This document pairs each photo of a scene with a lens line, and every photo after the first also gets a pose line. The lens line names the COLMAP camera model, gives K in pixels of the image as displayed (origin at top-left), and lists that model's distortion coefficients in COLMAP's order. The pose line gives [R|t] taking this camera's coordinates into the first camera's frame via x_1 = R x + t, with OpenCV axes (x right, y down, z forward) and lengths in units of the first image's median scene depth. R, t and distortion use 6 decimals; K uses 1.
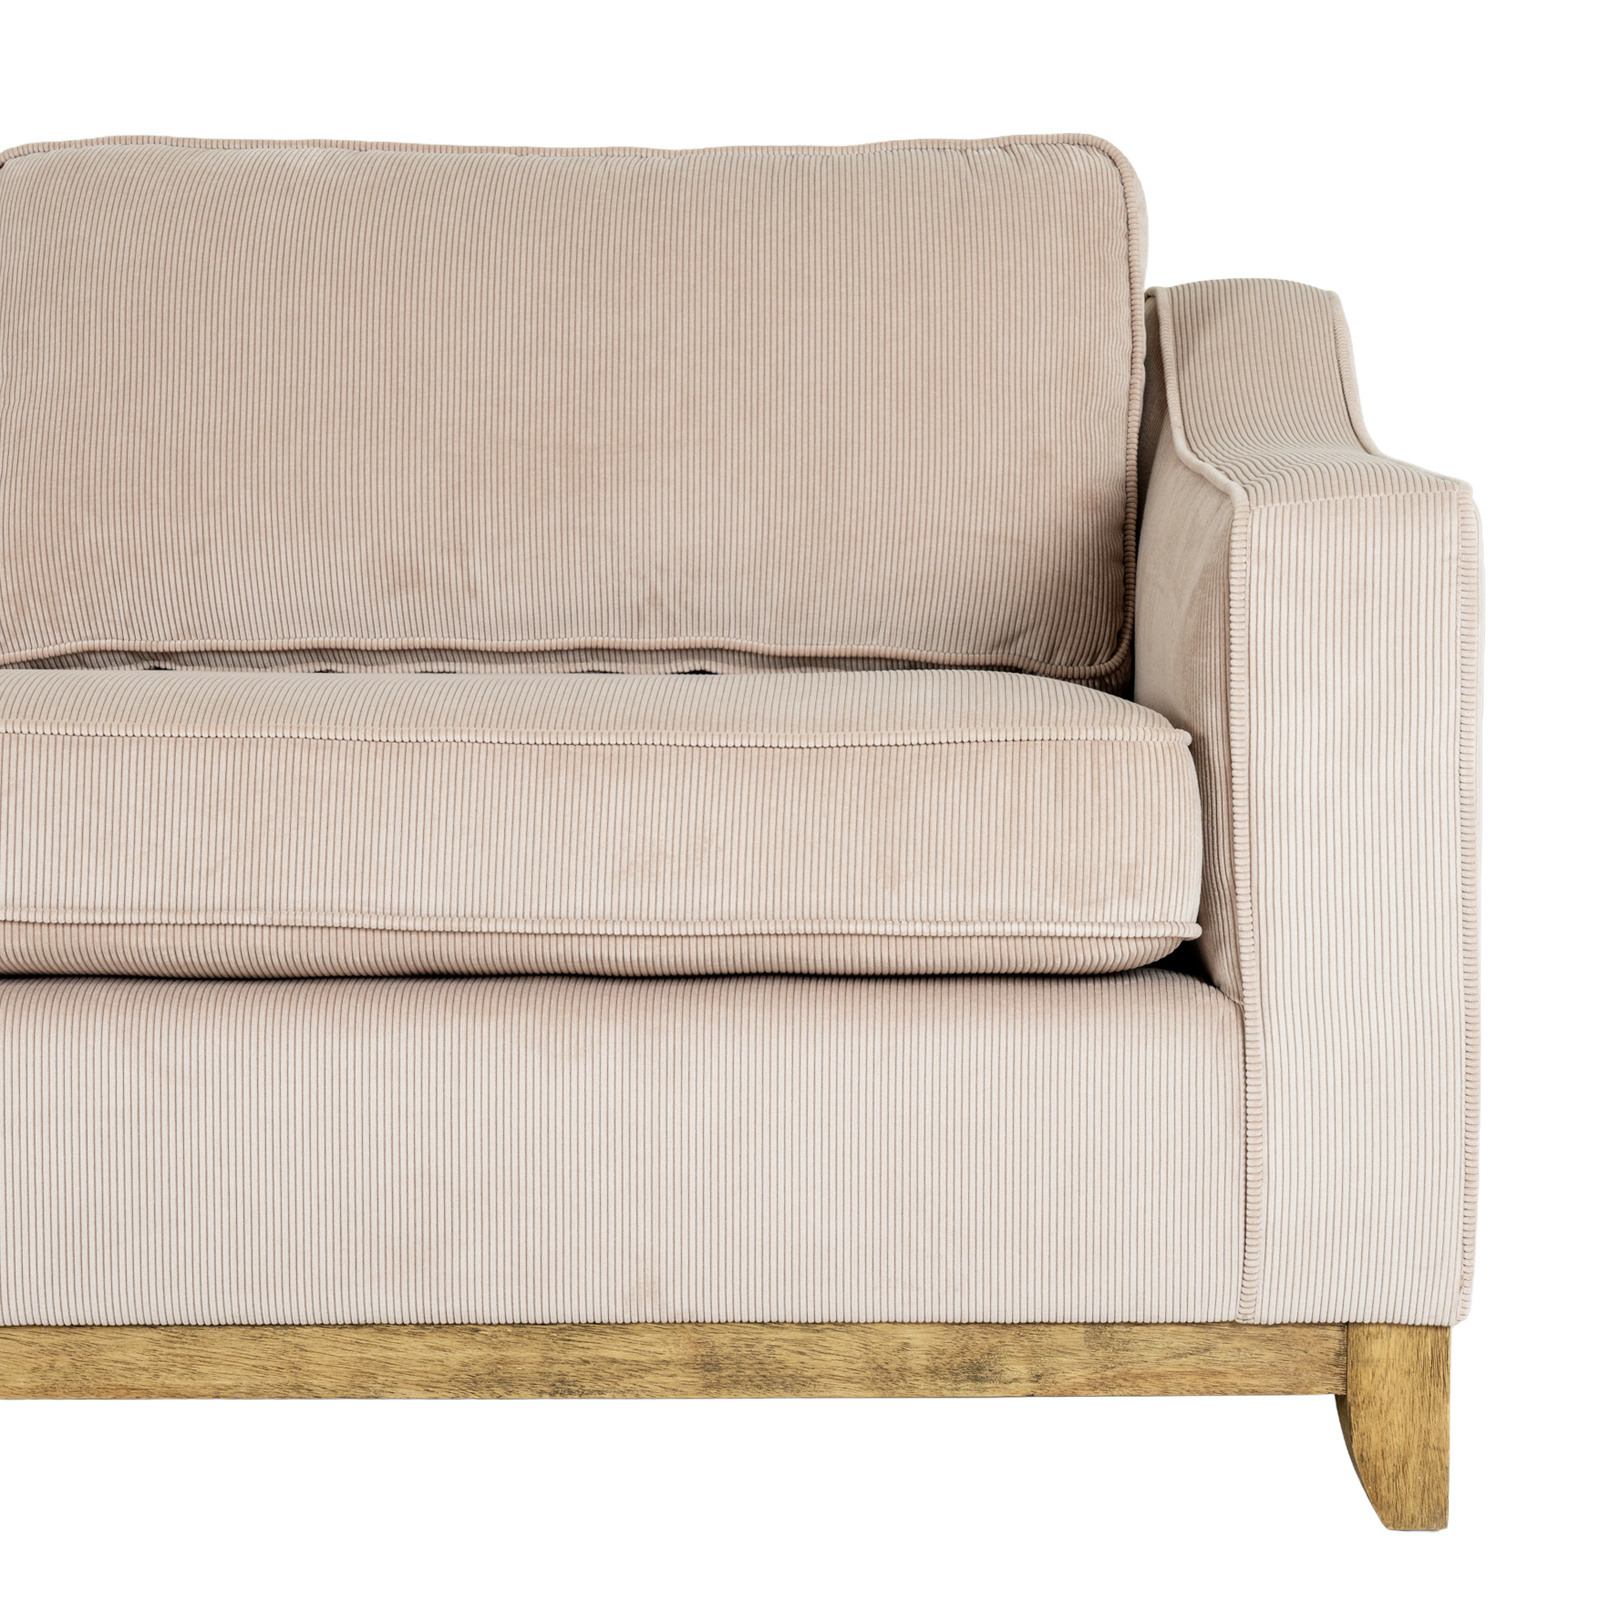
lens RADIAL K [[4599.6, 0, 798.8], [0, 4599.6, 796.0], [0, 0, 1]] dist [0.080434, 0.000000]
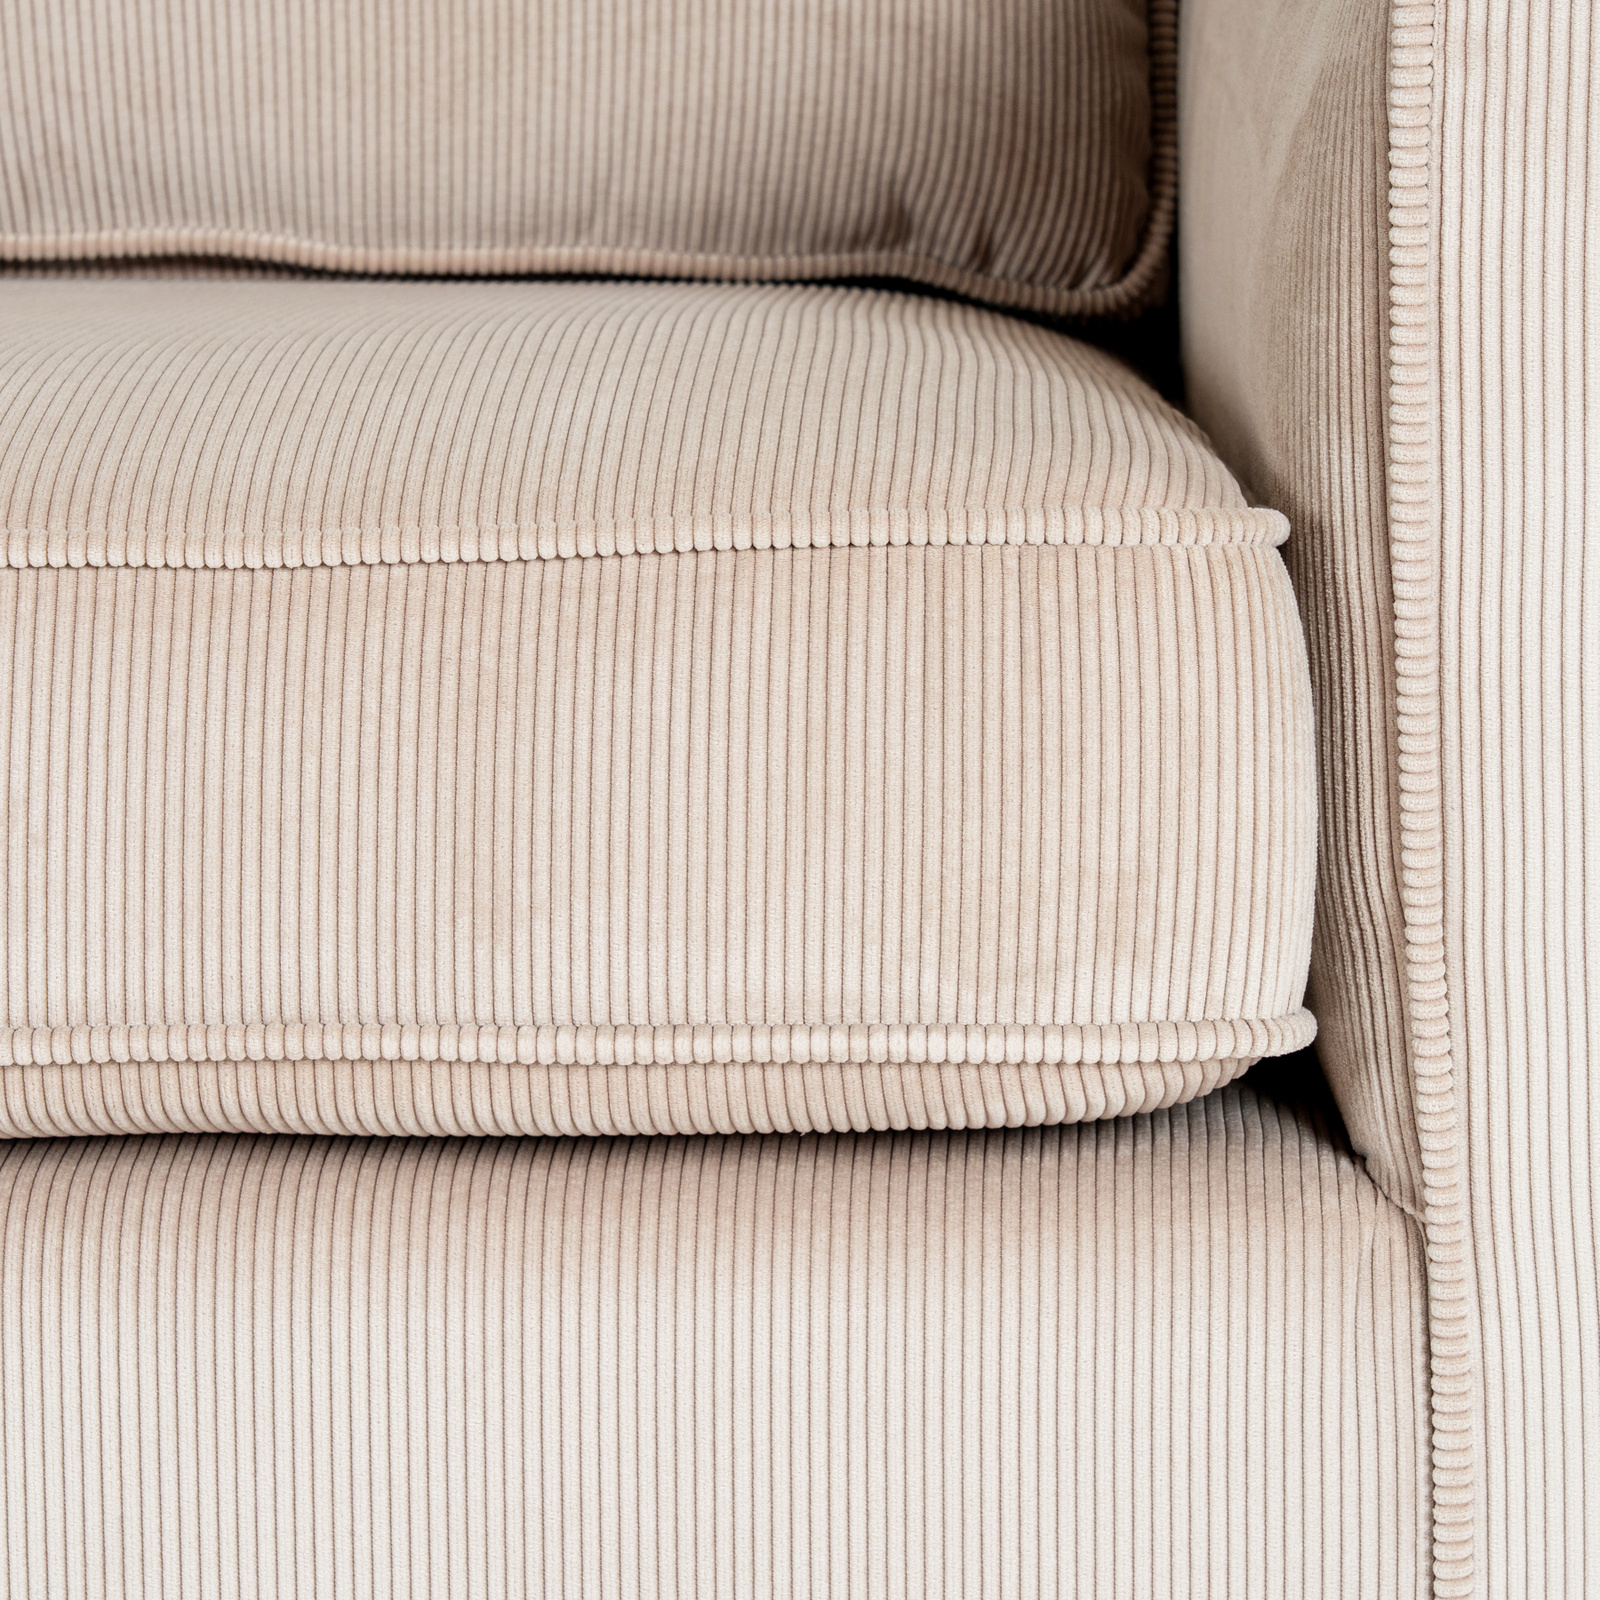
lens RADIAL K [[6298.7, 0, 802.2], [0, 6298.7, 795.4], [0, 0, 1]] dist [0.103941, 0.000000]
pose [[0.999973, -0.007286, -0.000448, 0.045136], [0.007299, 0.997347, 0.072427, -0.028583], [-0.000080, -0.072428, 0.997374, 0.477668]]
